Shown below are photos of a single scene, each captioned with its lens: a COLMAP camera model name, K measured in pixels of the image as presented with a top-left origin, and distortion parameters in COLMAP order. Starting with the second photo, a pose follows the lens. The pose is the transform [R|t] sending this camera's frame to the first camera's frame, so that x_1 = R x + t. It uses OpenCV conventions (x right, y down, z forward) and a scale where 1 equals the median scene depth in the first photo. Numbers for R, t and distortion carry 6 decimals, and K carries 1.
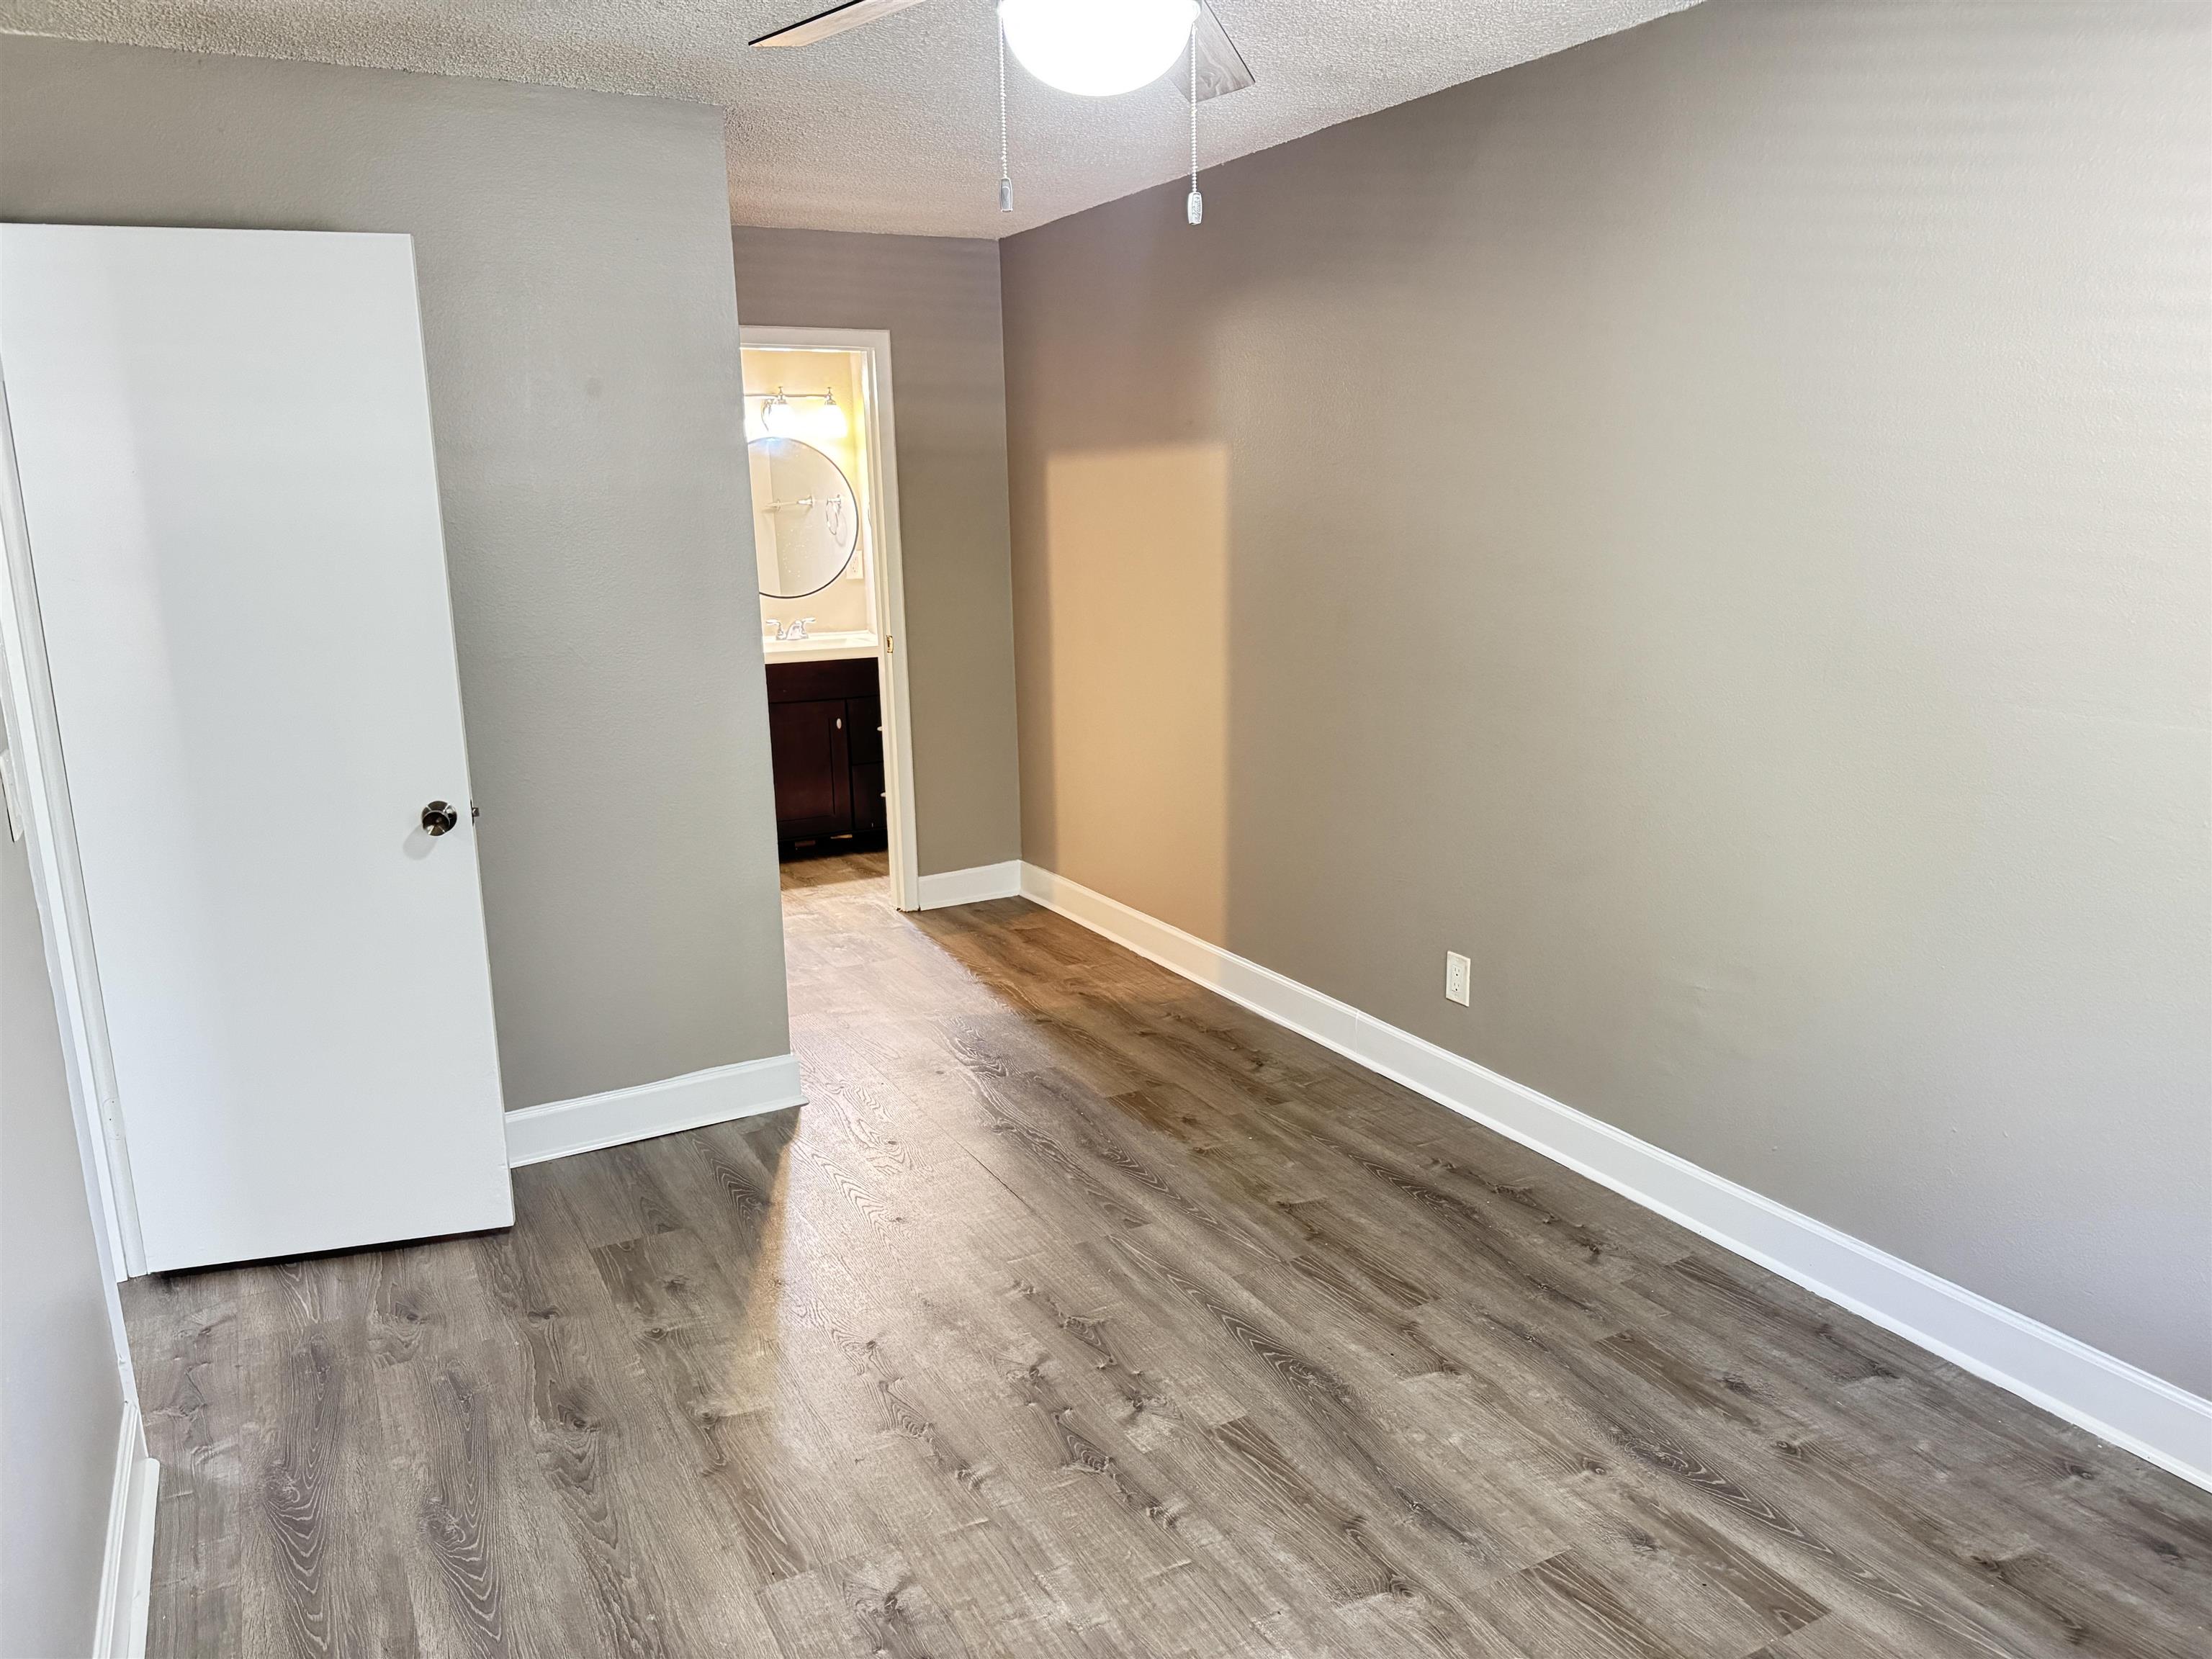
lens RADIAL K [[1549.5, 0, 1106.0], [0, 1549.5, 829.5], [0, 0, 1]] dist [0.037507, -0.053184]
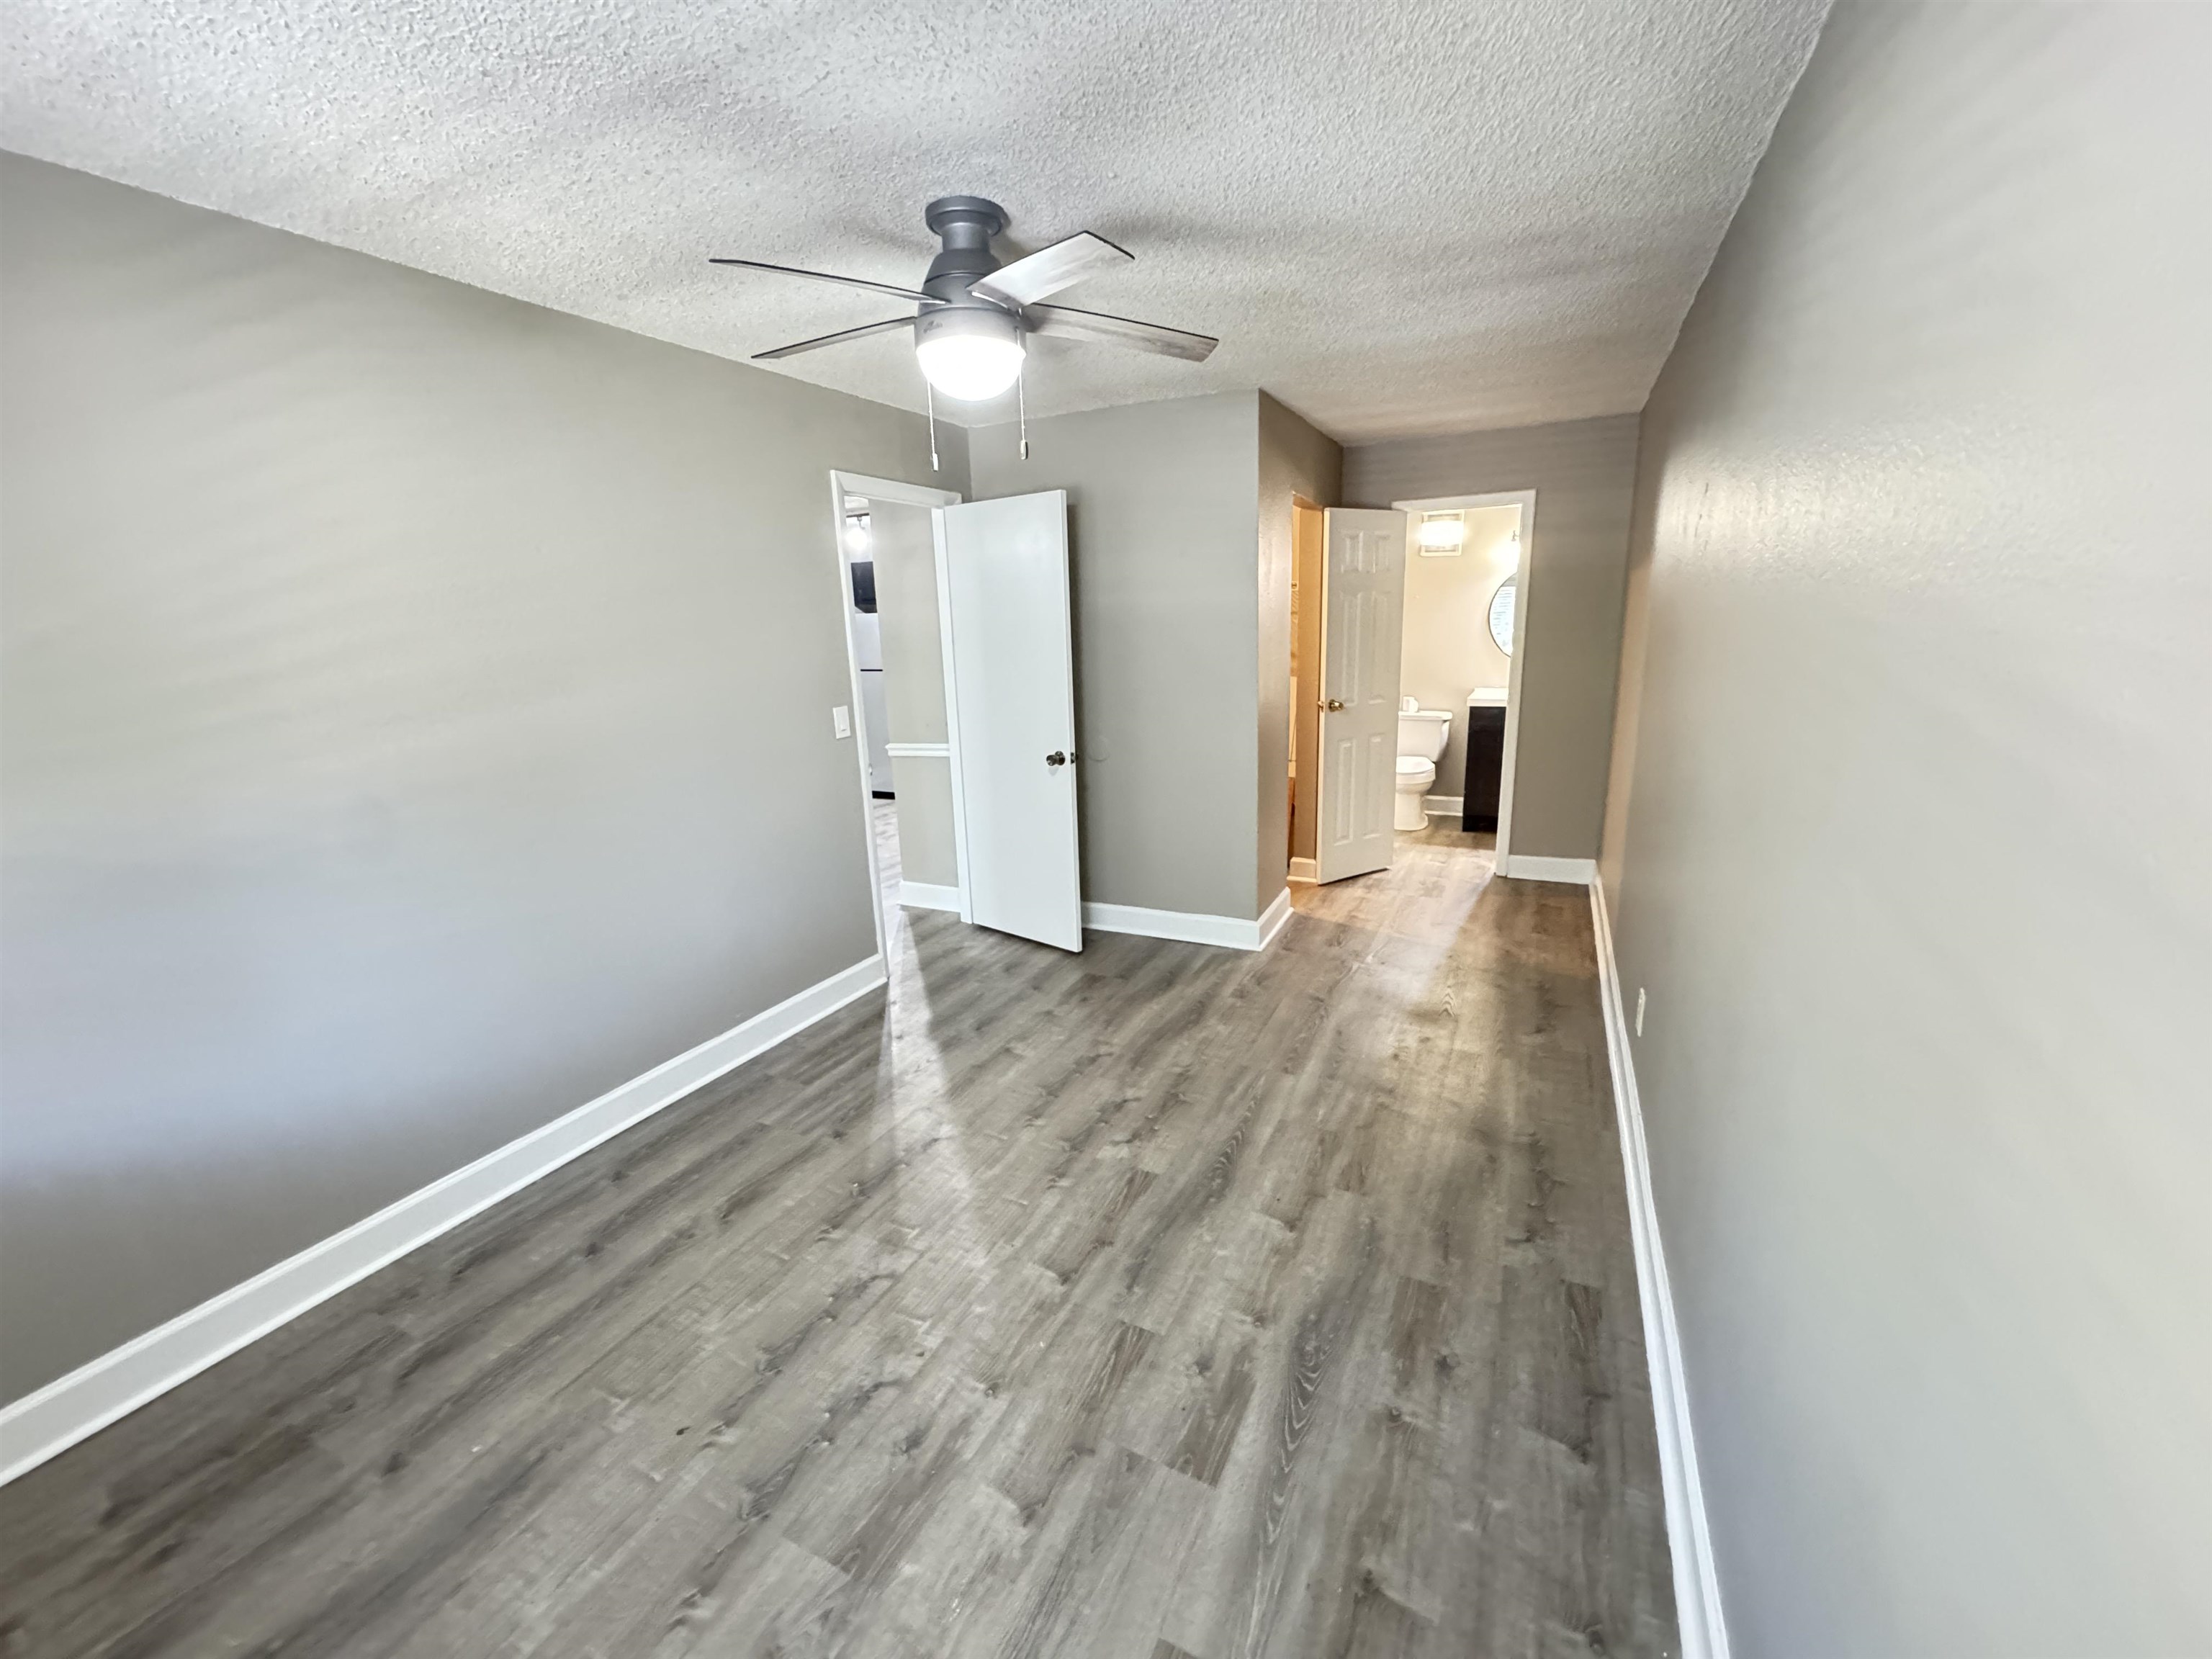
lens RADIAL K [[886.9, 0, 1106.0], [0, 886.9, 829.5], [0, 0, 1]] dist [-0.000896, 0.006690]
pose [[0.572561, 0.192702, -0.796894, 0.714912], [-0.155180, 0.979888, 0.125457, -0.087290], [0.805042, 0.051830, 0.590949, 0.370485]]
